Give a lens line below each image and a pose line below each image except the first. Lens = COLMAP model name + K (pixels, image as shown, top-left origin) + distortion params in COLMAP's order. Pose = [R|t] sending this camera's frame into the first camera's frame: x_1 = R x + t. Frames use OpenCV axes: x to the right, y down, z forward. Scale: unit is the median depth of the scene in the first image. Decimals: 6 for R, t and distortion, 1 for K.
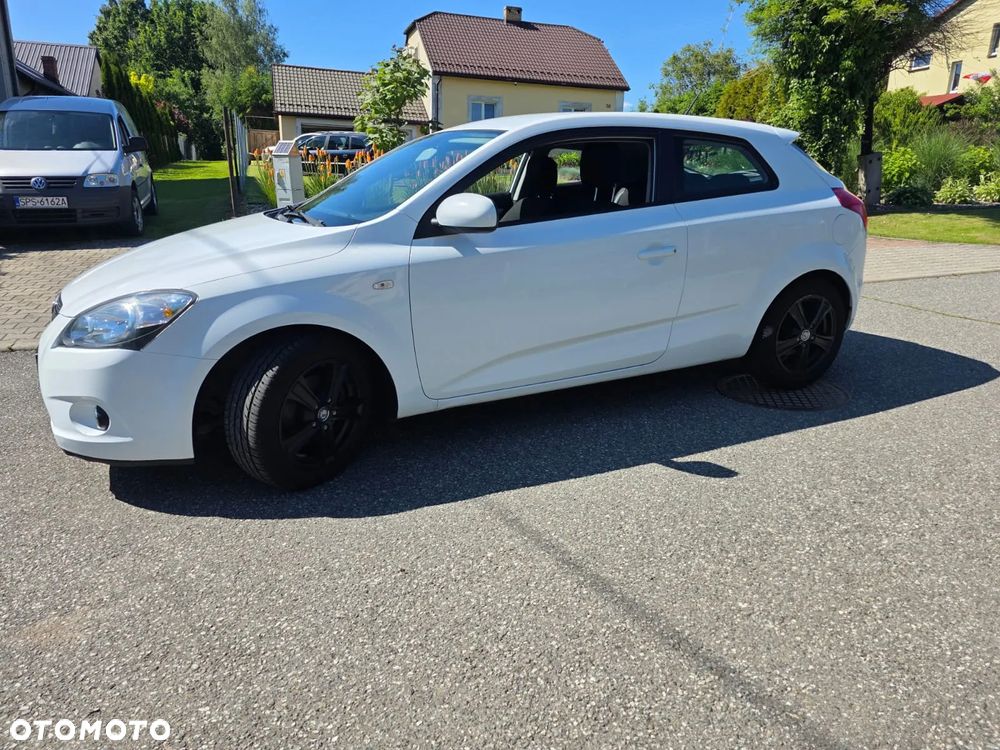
lens RADIAL K [[669.3, 0, 499.3], [0, 669.3, 373.6], [0, 0, 1]] dist [0.040240, -0.032100]
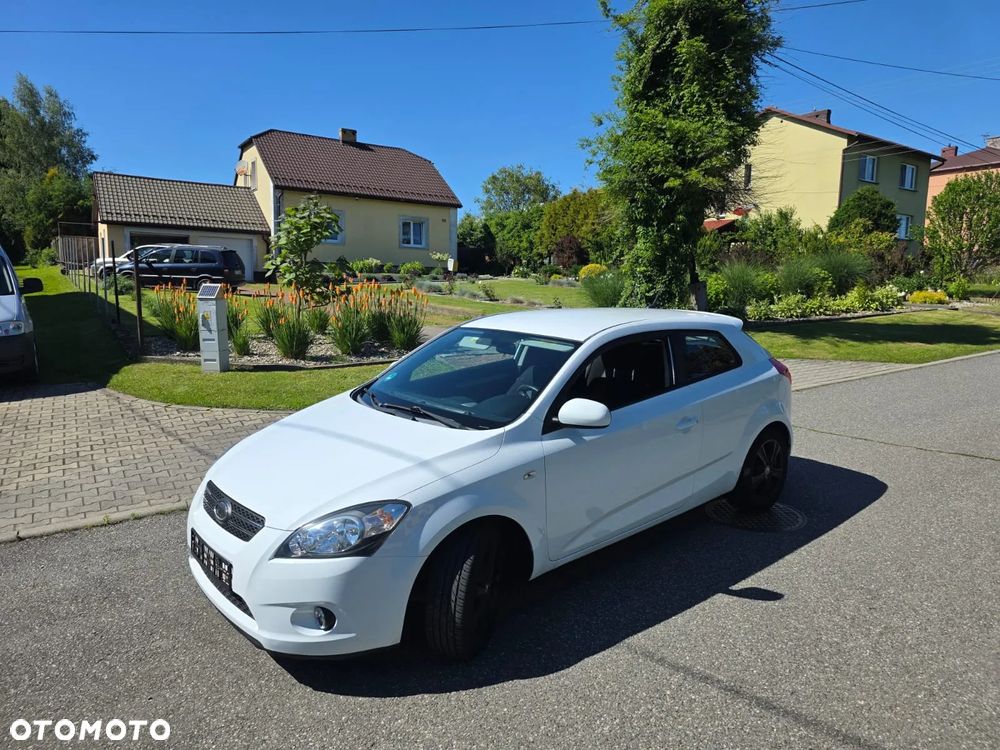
lens RADIAL K [[669.3, 0, 498.8], [0, 669.3, 361.3], [0, 0, 1]] dist [0.040240, -0.032100]
pose [[0.964796, -0.036539, 0.260450, -0.364692], [0.075844, 0.986885, -0.142499, -0.112582], [-0.251828, 0.157236, 0.954913, -0.148802]]
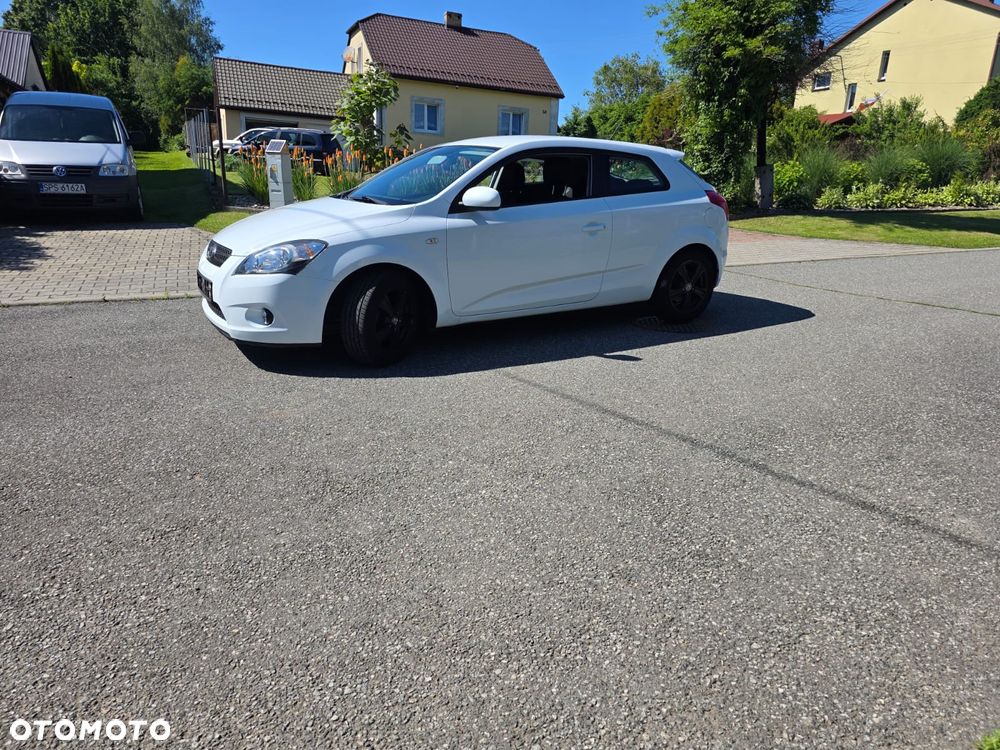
lens RADIAL K [[669.3, 0, 507.2], [0, 669.3, 381.2], [0, 0, 1]] dist [0.040240, -0.032100]
pose [[0.994226, -0.006156, 0.107127, -0.111425], [0.005059, 0.999932, 0.010515, 0.130219], [-0.107184, -0.009913, 0.994190, -0.442983]]
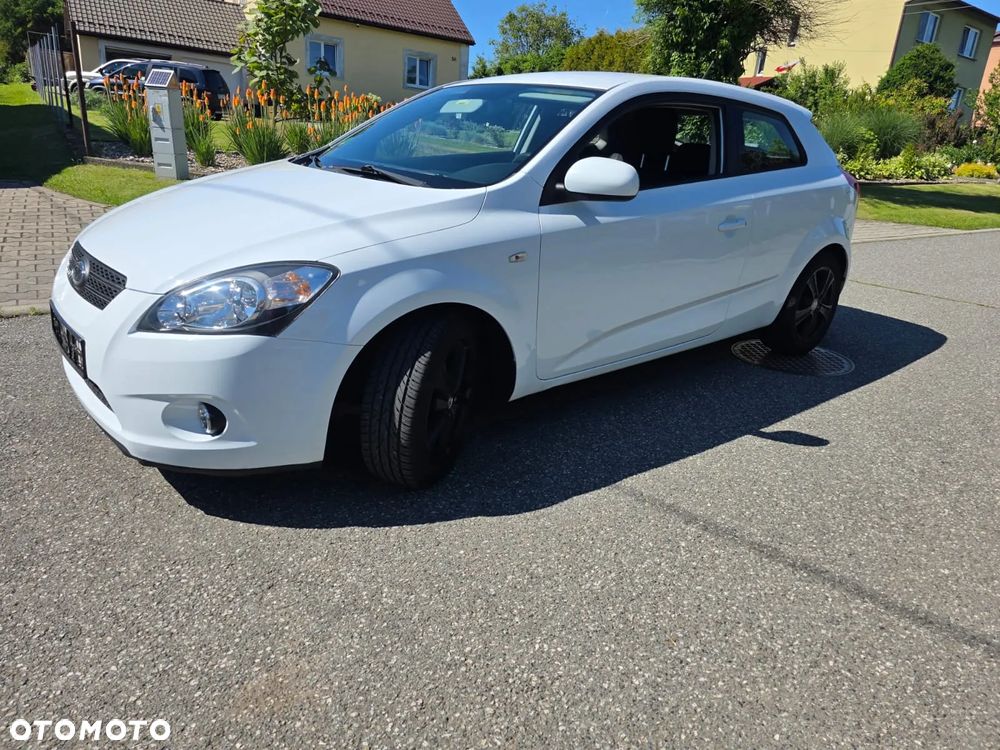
lens RADIAL K [[669.3, 0, 505.5], [0, 669.3, 370.1], [0, 0, 1]] dist [0.040240, -0.032100]
pose [[0.965557, -0.028948, 0.258576, -0.283604], [0.014031, 0.998139, 0.059350, -0.022738], [-0.259813, -0.053678, 0.964166, 0.083123]]
